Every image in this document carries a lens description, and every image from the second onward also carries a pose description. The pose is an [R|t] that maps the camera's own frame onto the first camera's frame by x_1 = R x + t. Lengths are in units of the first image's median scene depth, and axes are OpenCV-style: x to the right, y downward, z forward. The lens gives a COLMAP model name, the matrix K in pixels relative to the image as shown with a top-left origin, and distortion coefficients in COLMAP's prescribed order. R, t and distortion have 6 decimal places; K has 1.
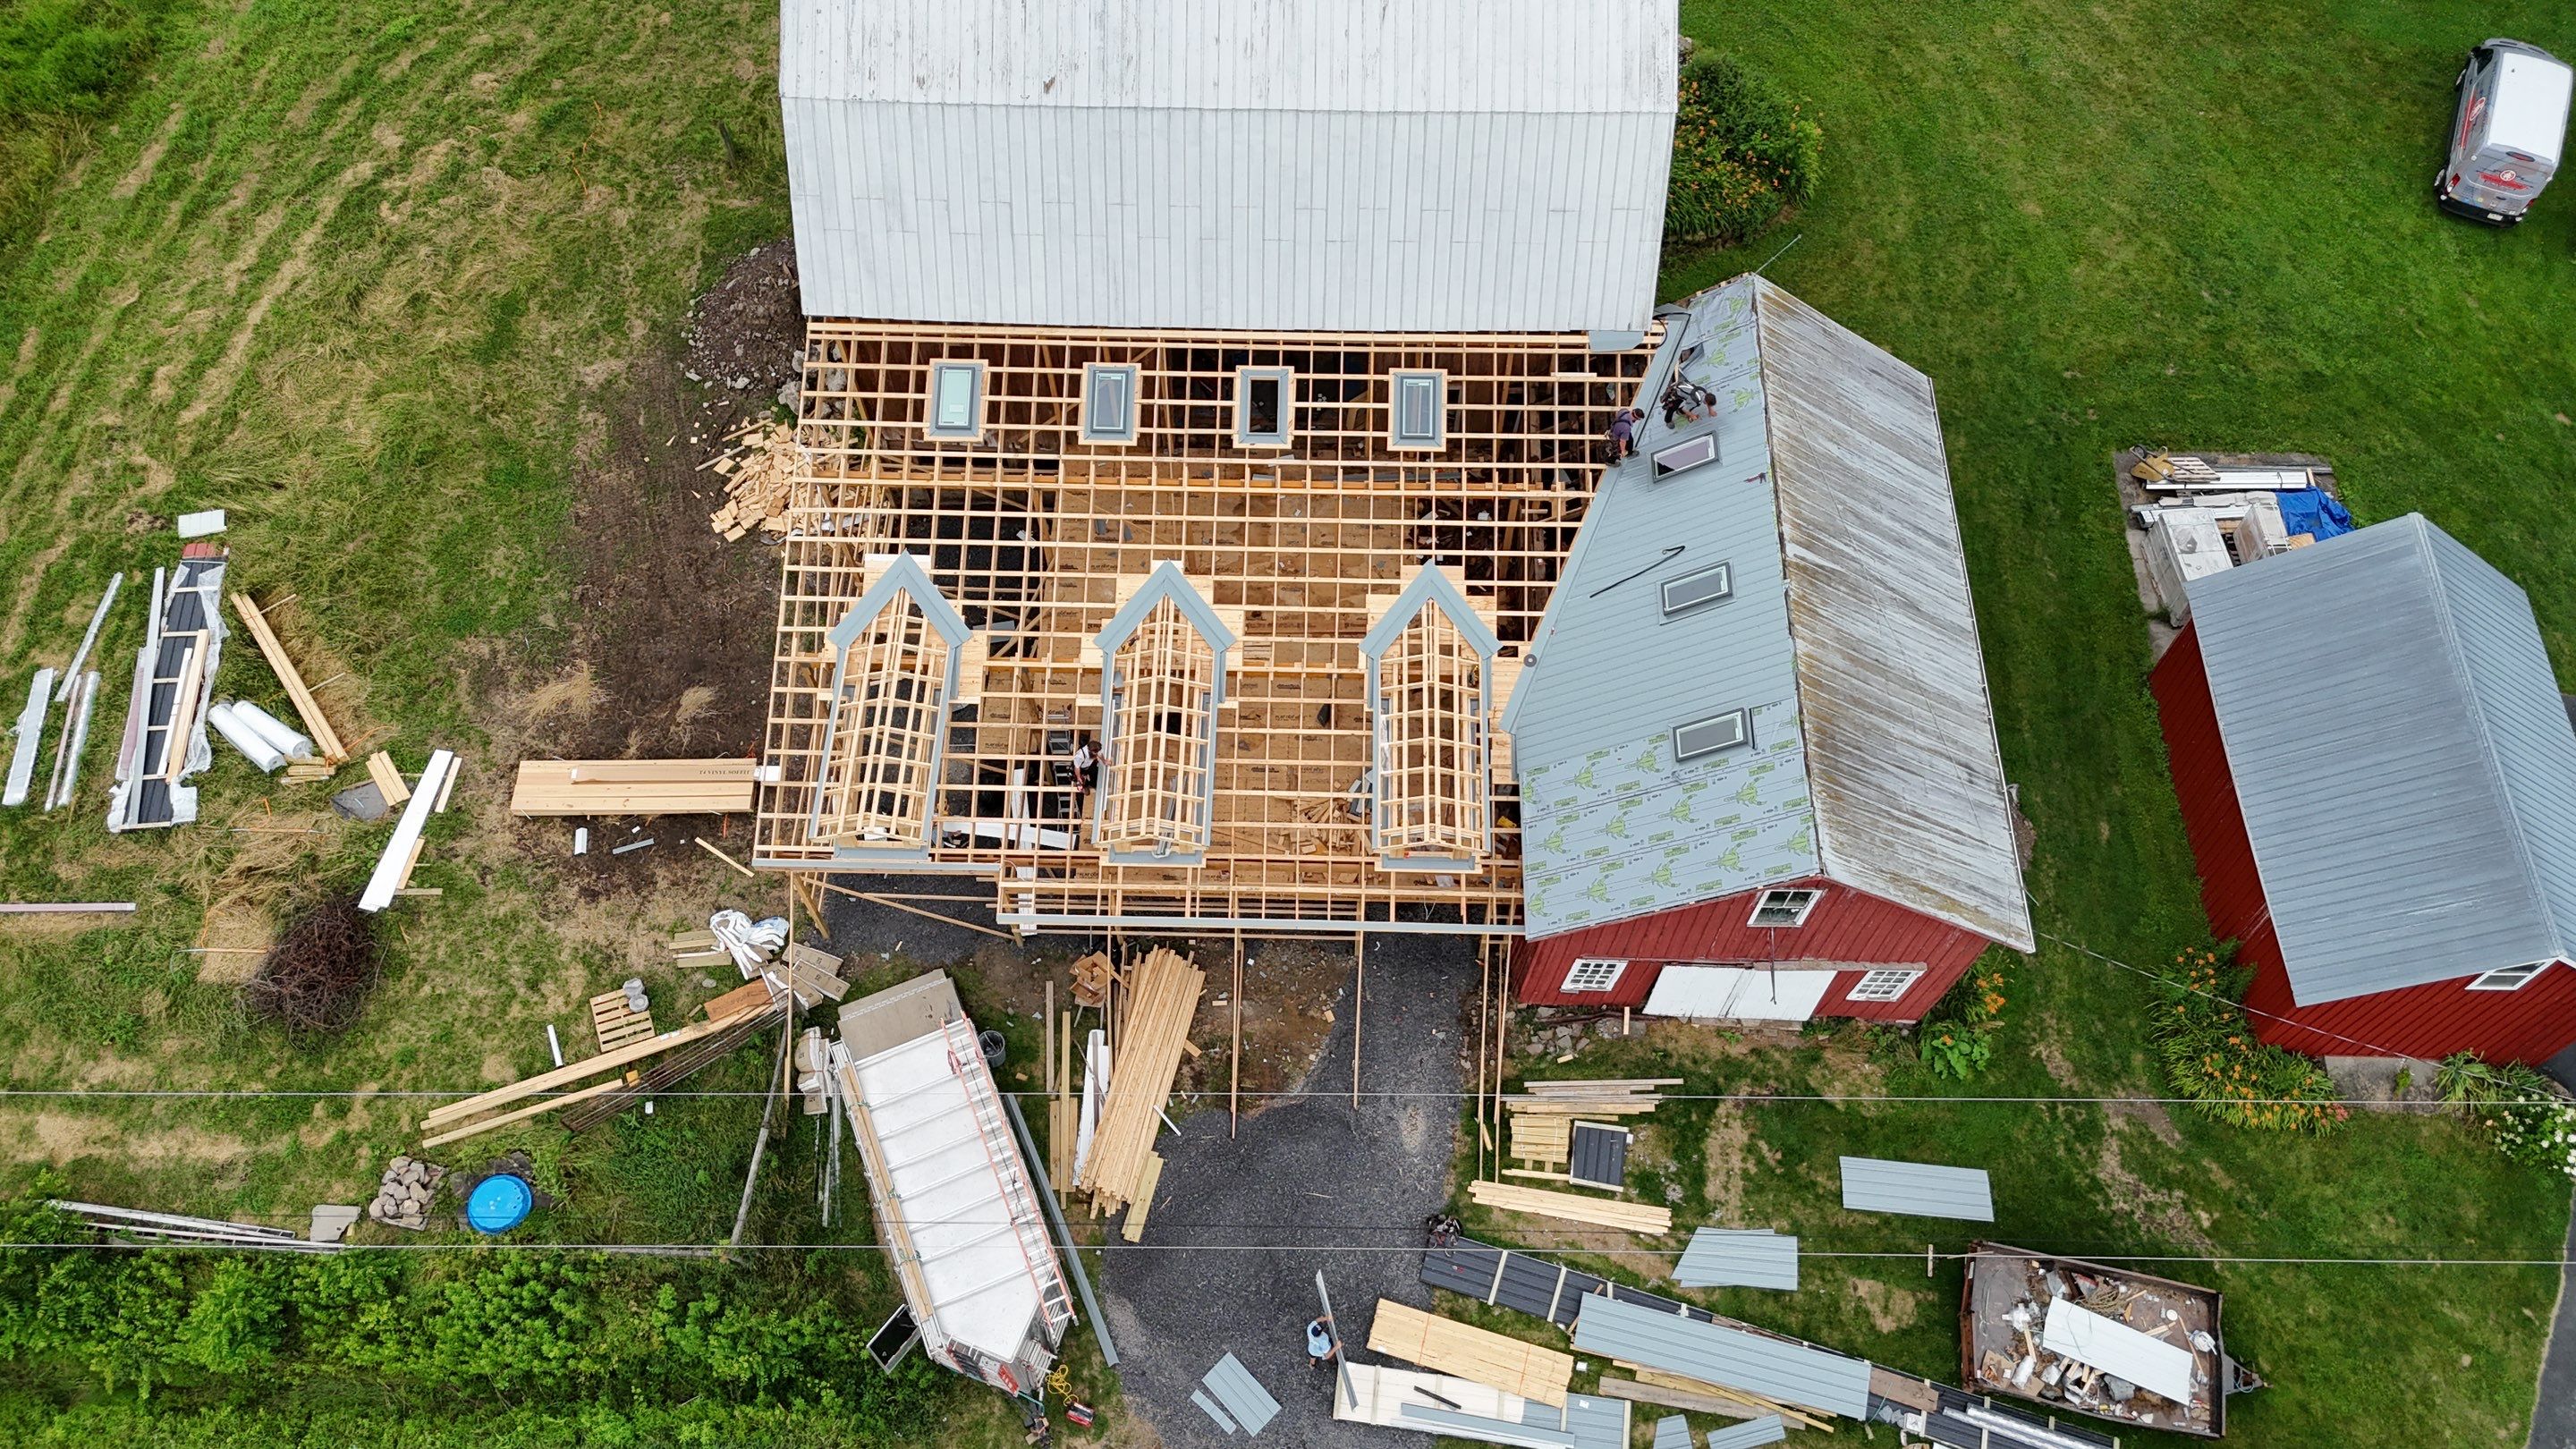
lens RADIAL K [[1915.9, 0, 1288.0], [0, 1915.9, 724.5], [0, 0, 1]] dist [0.022570, -0.008392]
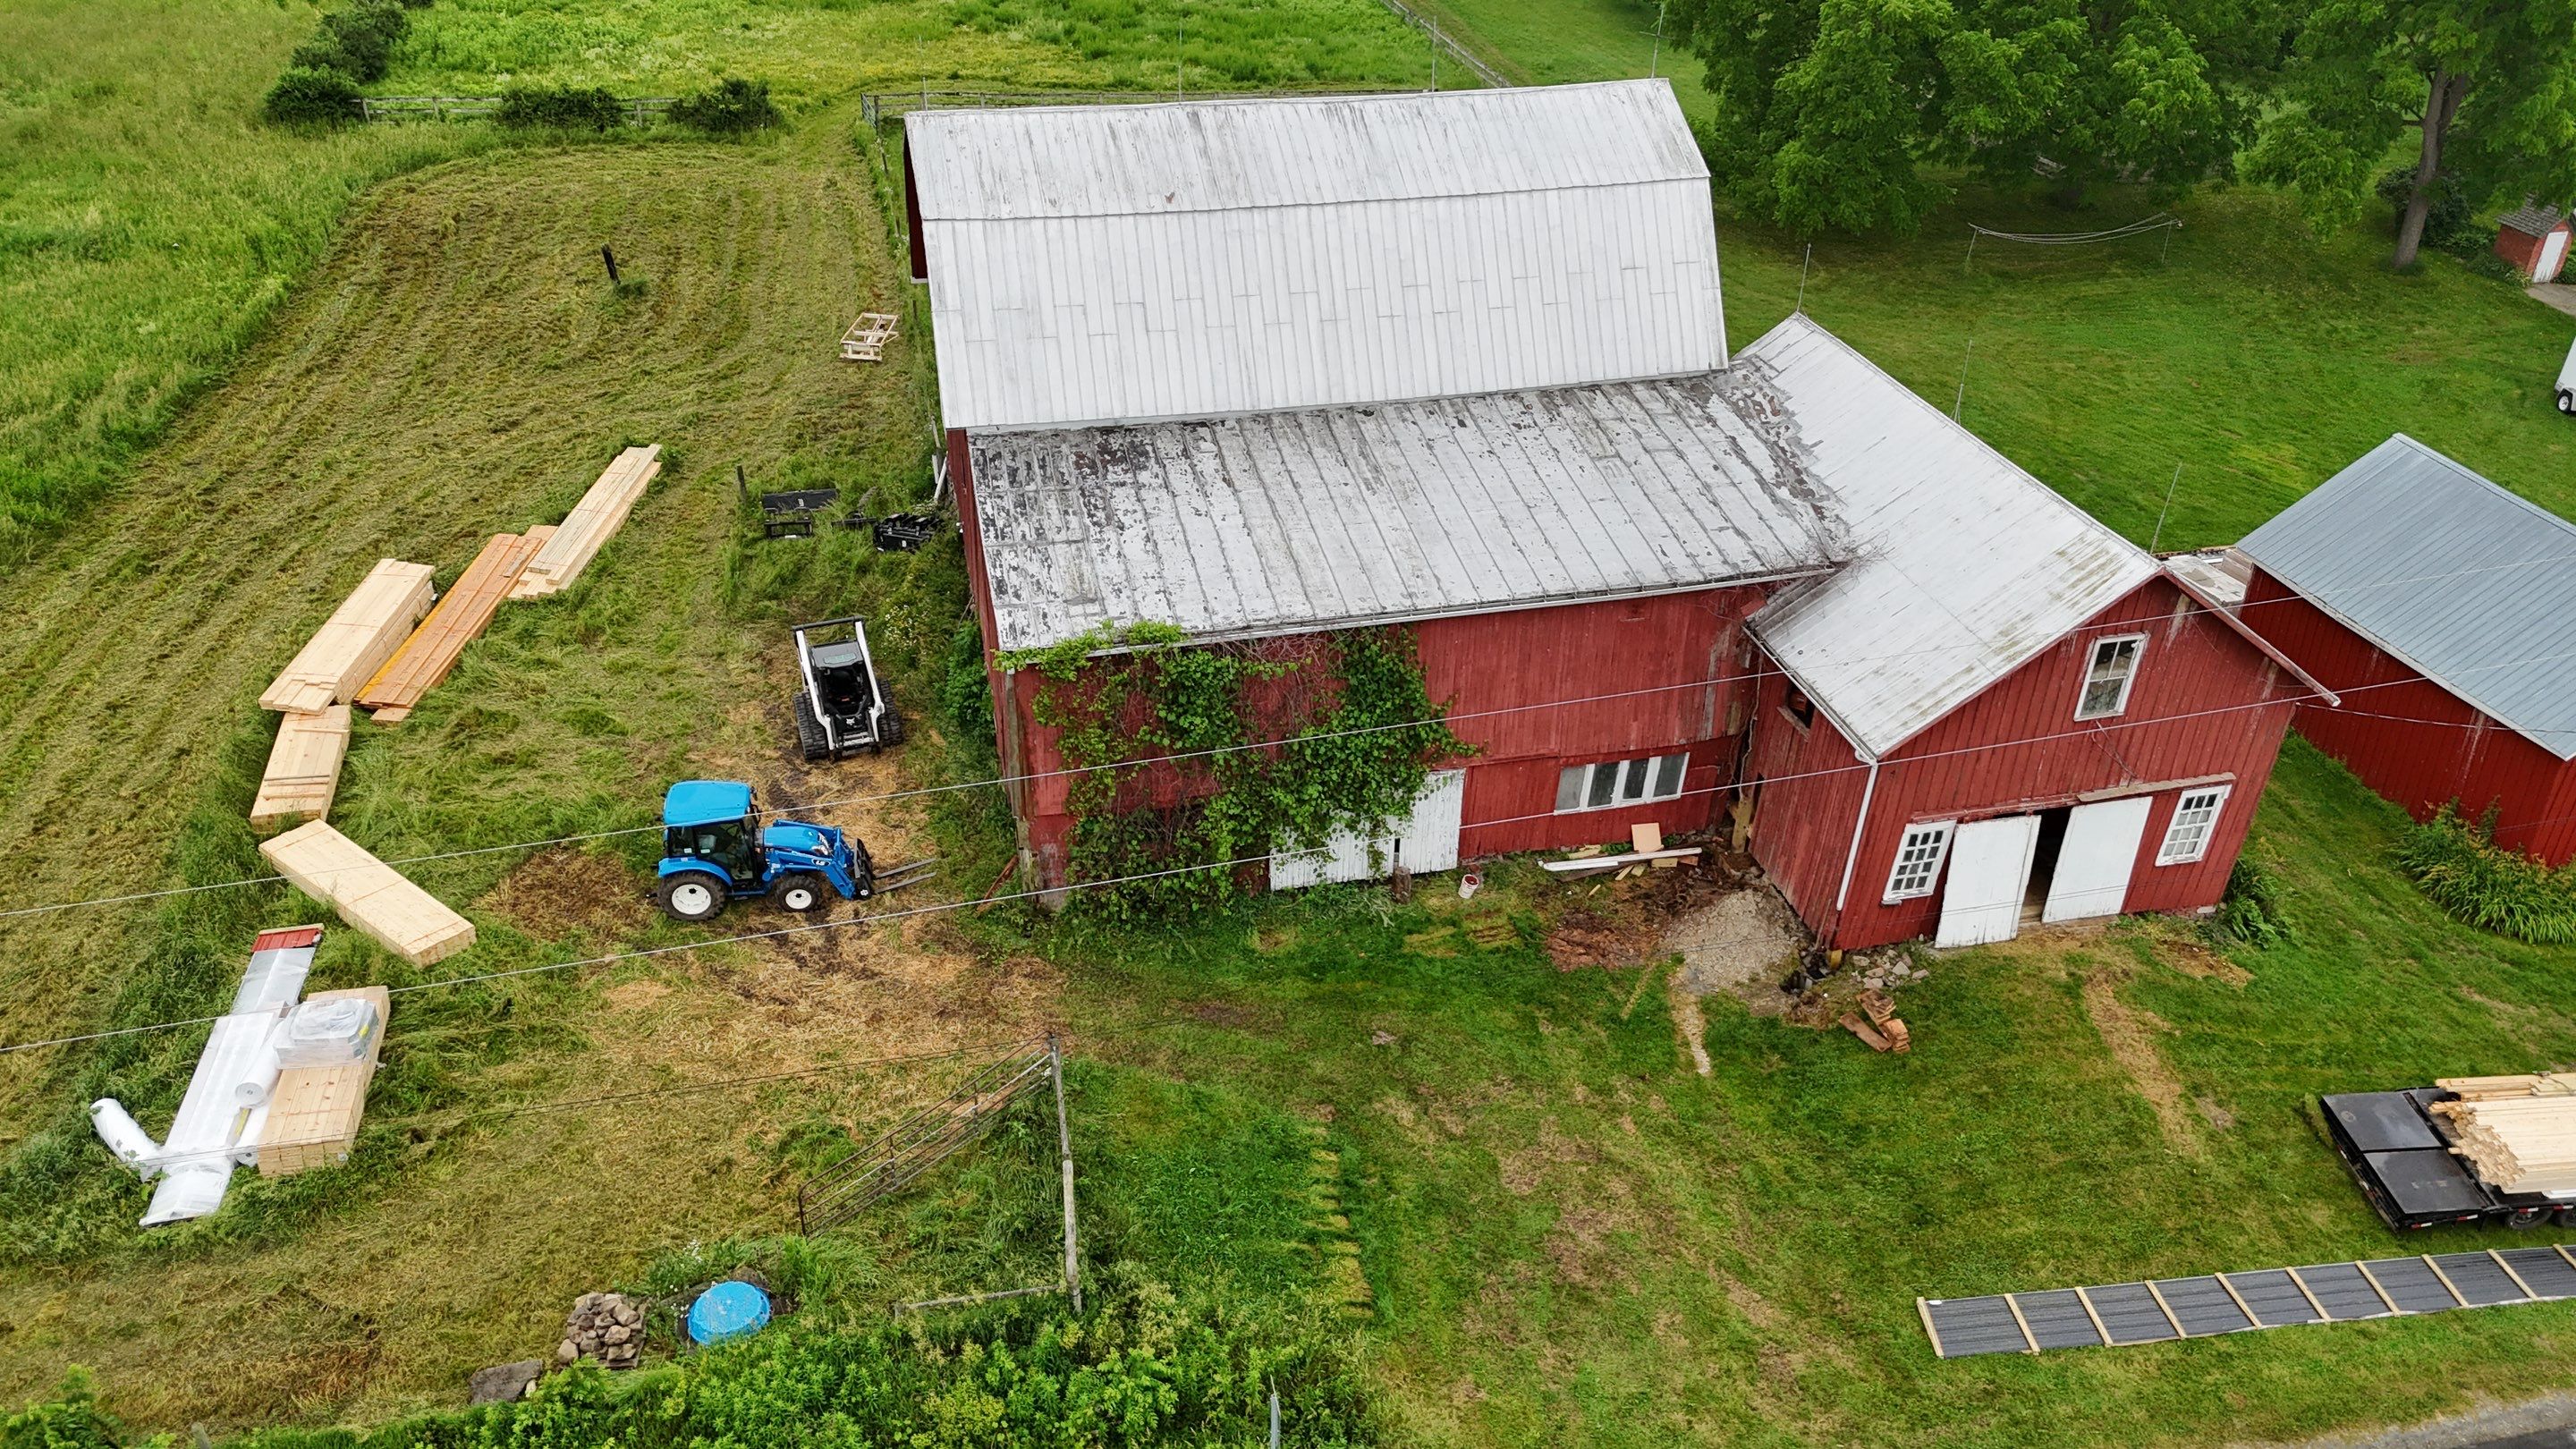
lens RADIAL K [[1915.9, 0, 1288.0], [0, 1915.9, 724.5], [0, 0, 1]] dist [0.022570, -0.008392]
pose [[0.963703, -0.117486, 0.239736, -0.352493], [0.221475, 0.853243, -0.472150, 0.446258], [-0.149082, 0.508108, 0.848293, 0.216695]]
